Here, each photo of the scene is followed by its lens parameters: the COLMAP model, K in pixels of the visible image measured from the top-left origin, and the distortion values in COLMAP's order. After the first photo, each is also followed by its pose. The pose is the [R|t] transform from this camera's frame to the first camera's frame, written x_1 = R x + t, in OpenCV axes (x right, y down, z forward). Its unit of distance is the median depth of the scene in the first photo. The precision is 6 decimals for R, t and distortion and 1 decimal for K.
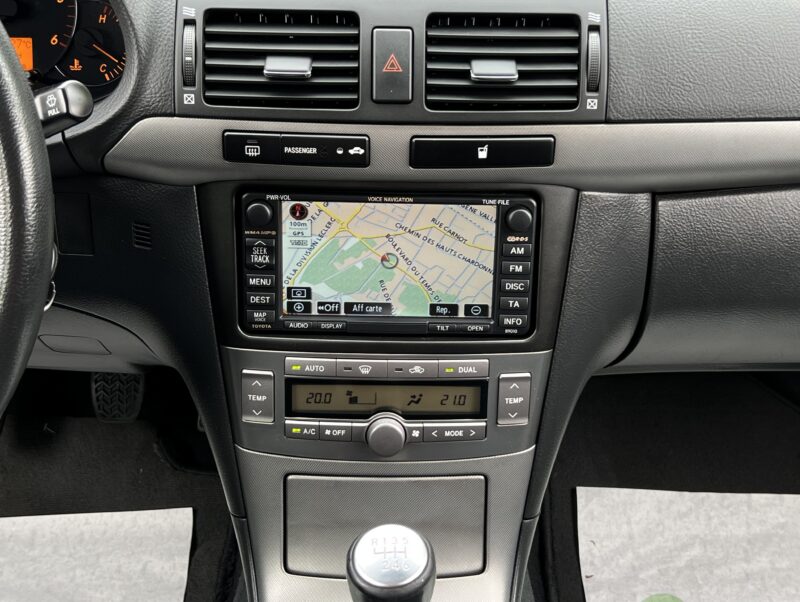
lens RADIAL K [[1153.1, 0, 411.3], [0, 1153.1, 312.5], [0, 0, 1]] dist [0.102238, 0.000000]
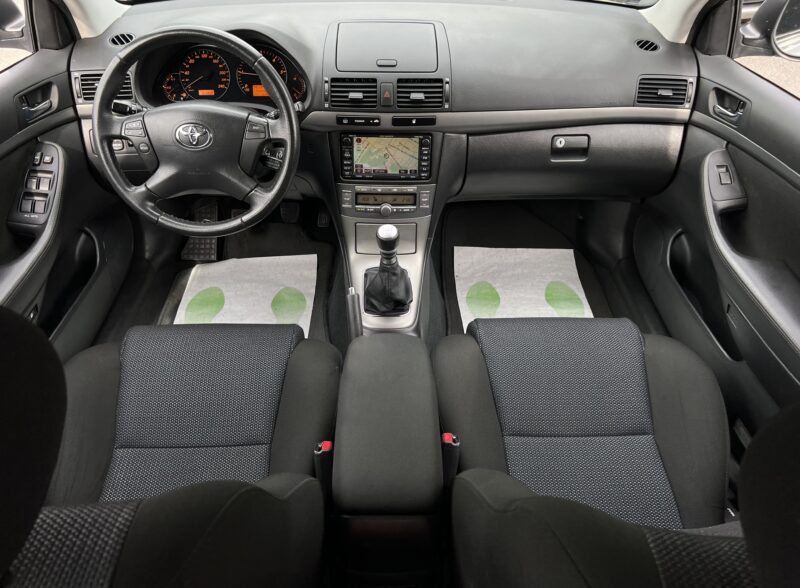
lens RADIAL K [[619.4, 0, 397.5], [0, 619.4, 295.9], [0, 0, 1]] dist [0.046841, -0.041044]
pose [[0.999982, -0.005863, -0.001298, 0.012171], [0.005982, 0.991637, 0.128923, 0.120793], [0.000531, -0.128928, 0.991654, -0.786728]]
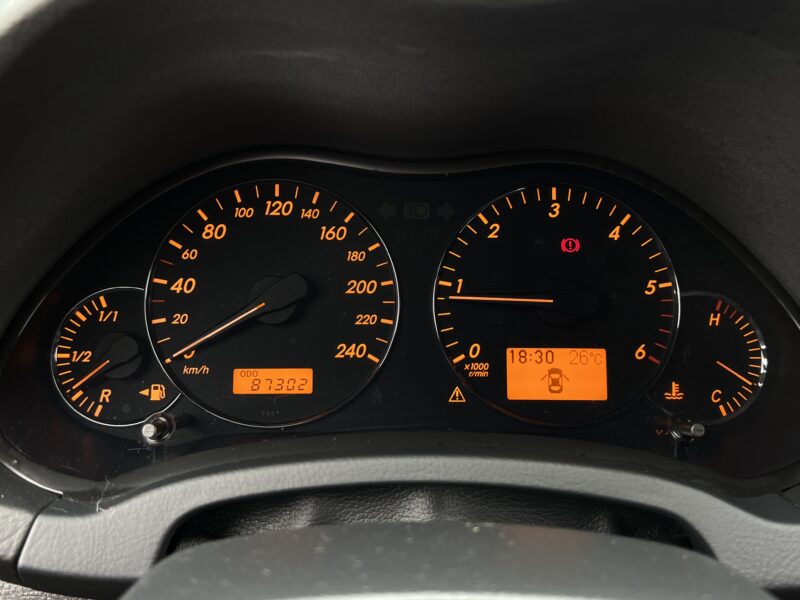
lens RADIAL K [[786.9, 0, 418.5], [0, 786.9, 283.9], [0, 0, 1]] dist [0.047542, 0.000000]
pose [[0.999555, 0.008782, 0.028506, -0.462568], [-0.002540, 0.977265, -0.212004, -0.187775], [-0.029720, 0.211838, 0.976853, 0.608556]]
